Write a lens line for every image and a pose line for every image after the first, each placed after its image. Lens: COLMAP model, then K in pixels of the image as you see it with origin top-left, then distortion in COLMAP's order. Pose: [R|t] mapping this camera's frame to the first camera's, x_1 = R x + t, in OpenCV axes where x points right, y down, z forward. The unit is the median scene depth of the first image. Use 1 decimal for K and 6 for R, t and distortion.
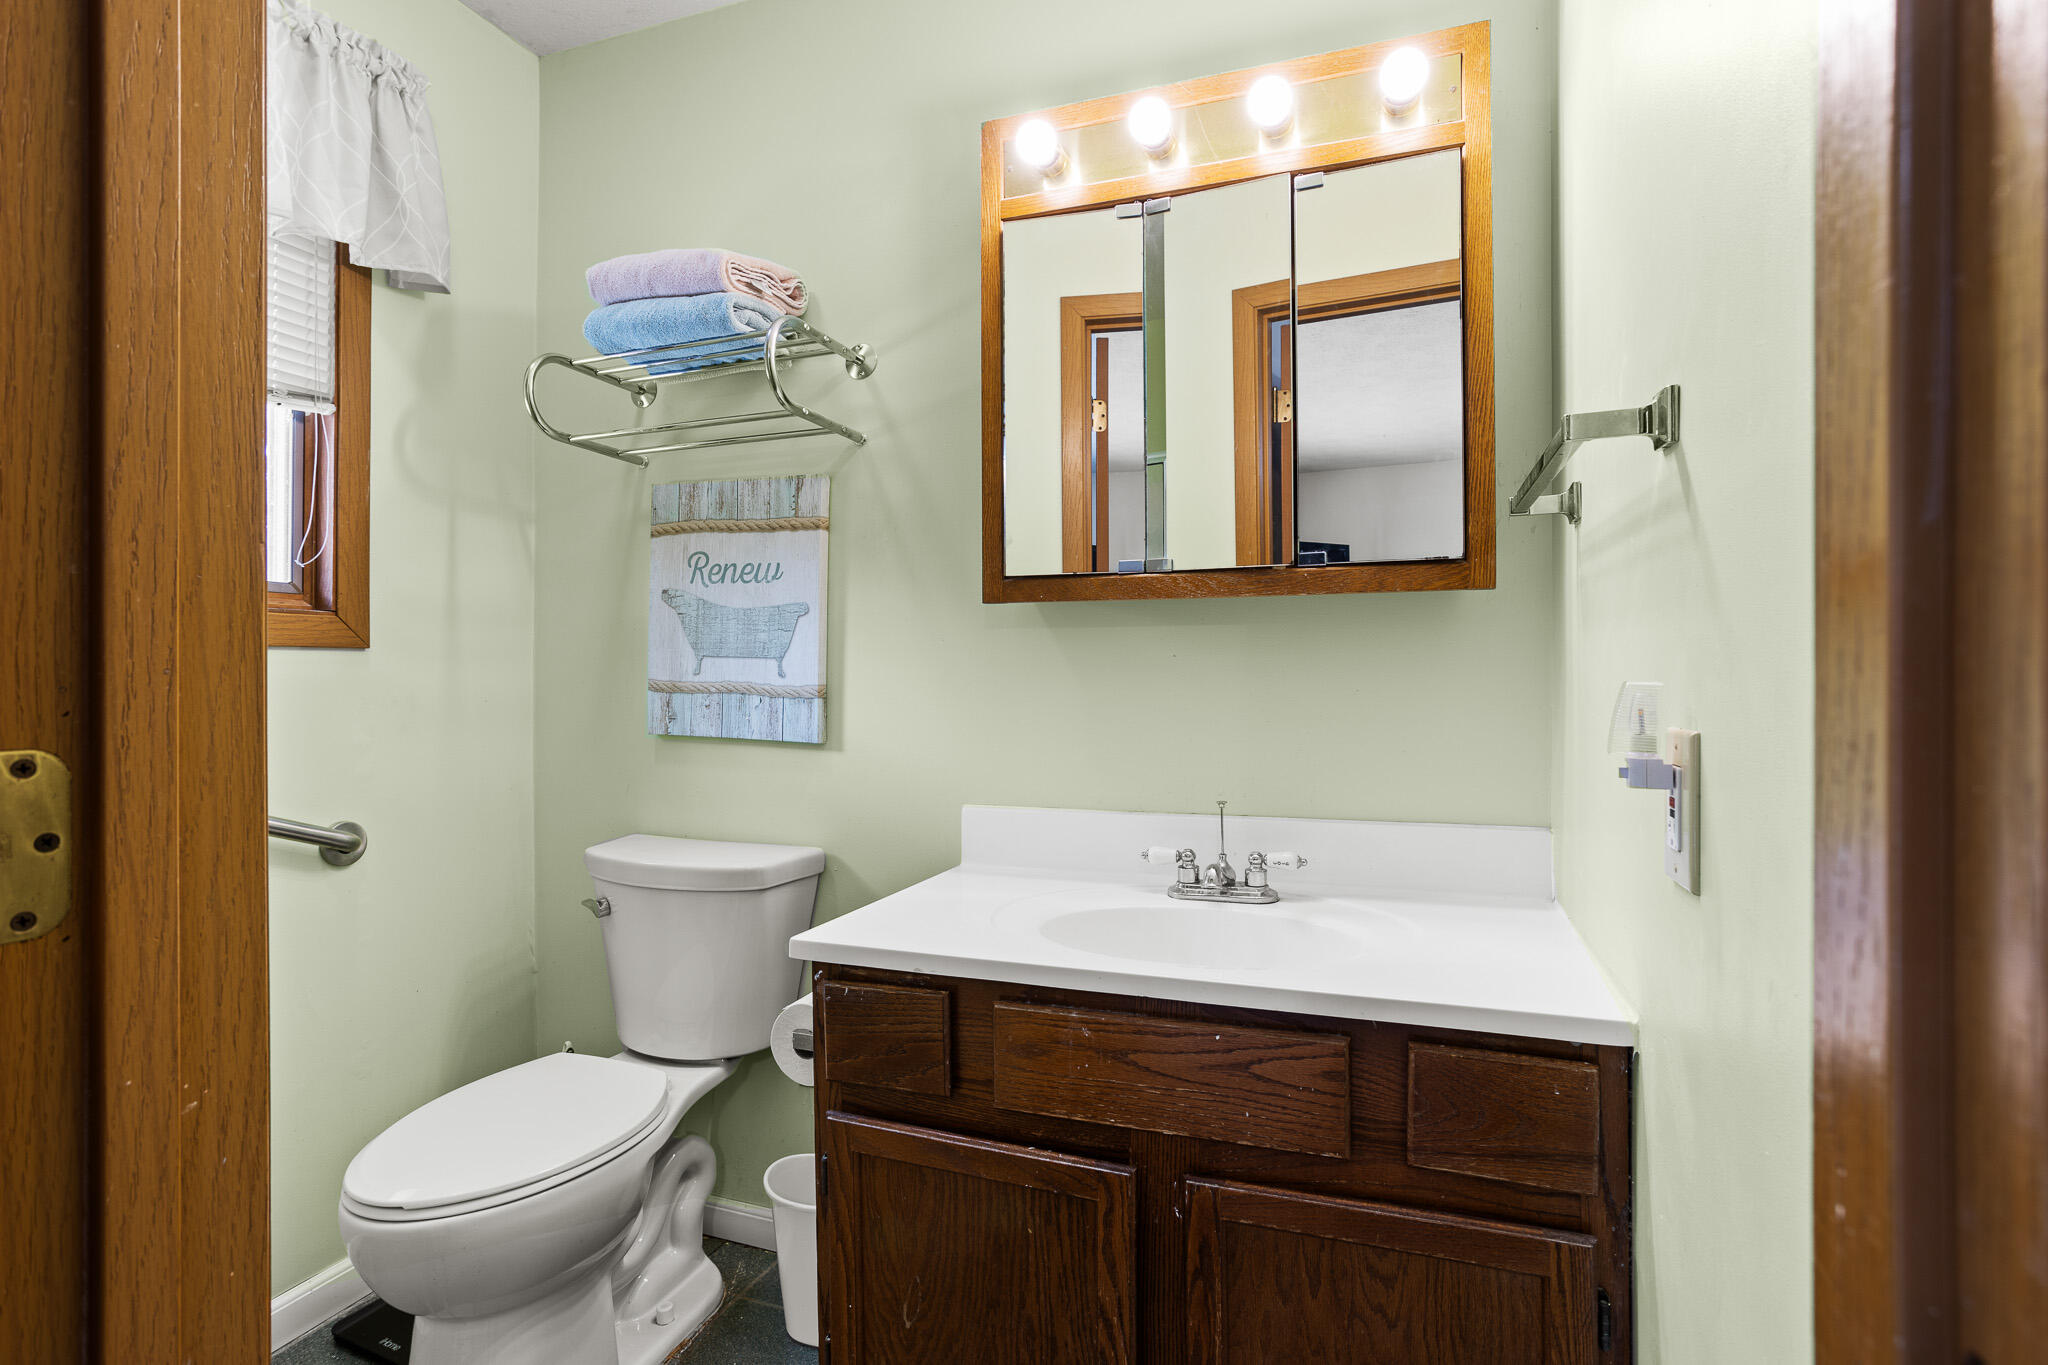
lens RADIAL K [[990.6, 0, 1030.6], [0, 990.6, 676.4], [0, 0, 1]] dist [-0.046173, 0.024524]
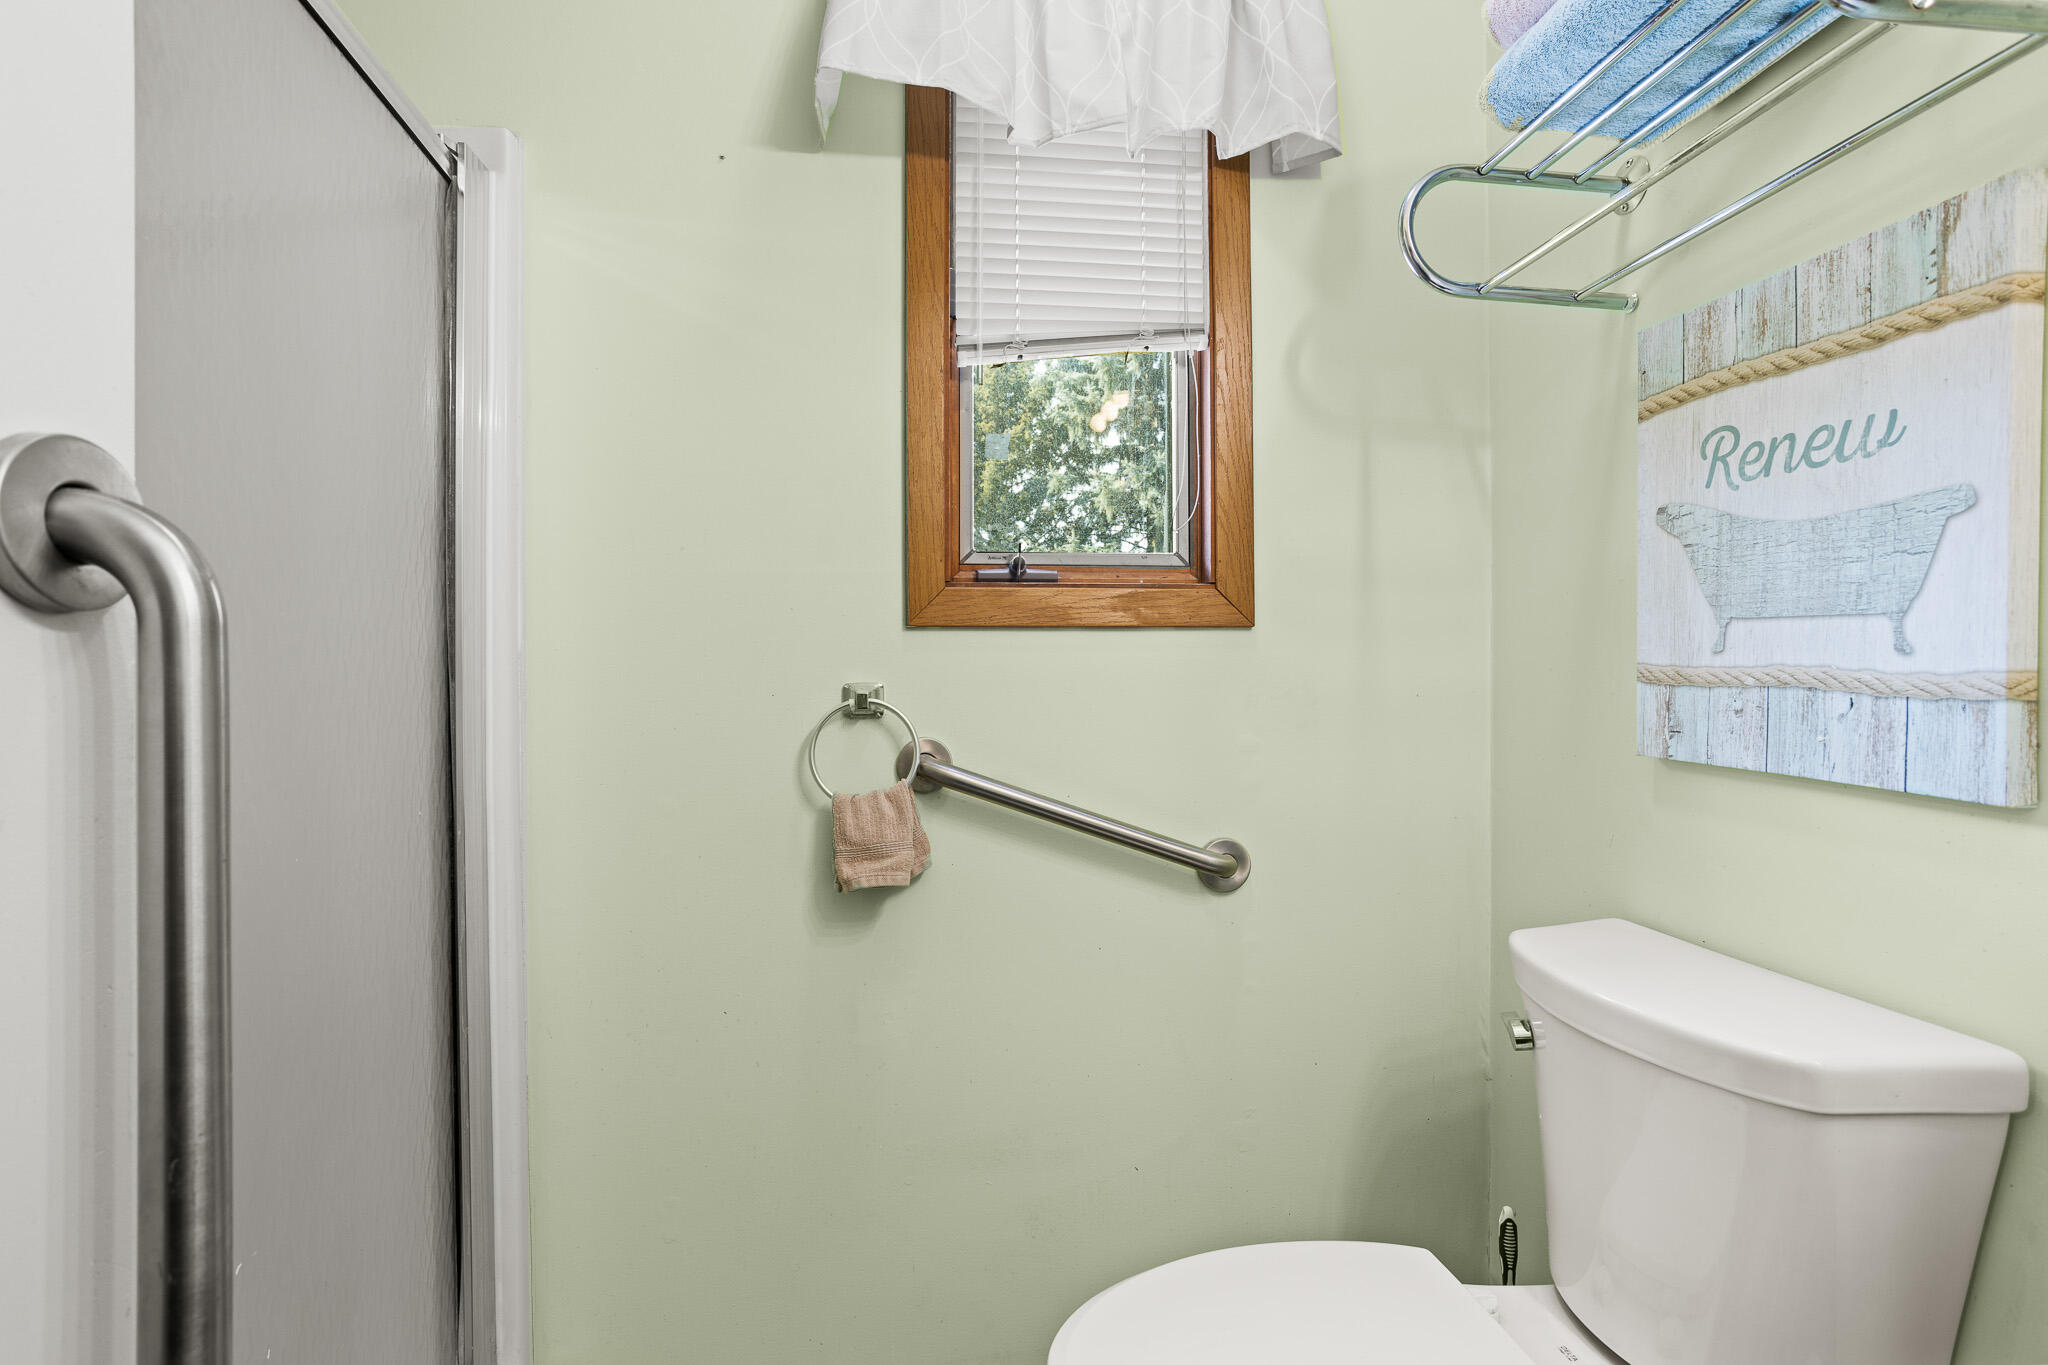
lens RADIAL K [[990.6, 0, 1030.6], [0, 990.6, 676.4], [0, 0, 1]] dist [-0.046173, 0.024524]
pose [[0.466100, 0.000005, -0.884732, -0.039893], [0.006542, 0.999973, 0.003452, 0.006792], [0.884708, -0.007397, 0.466088, 0.419220]]
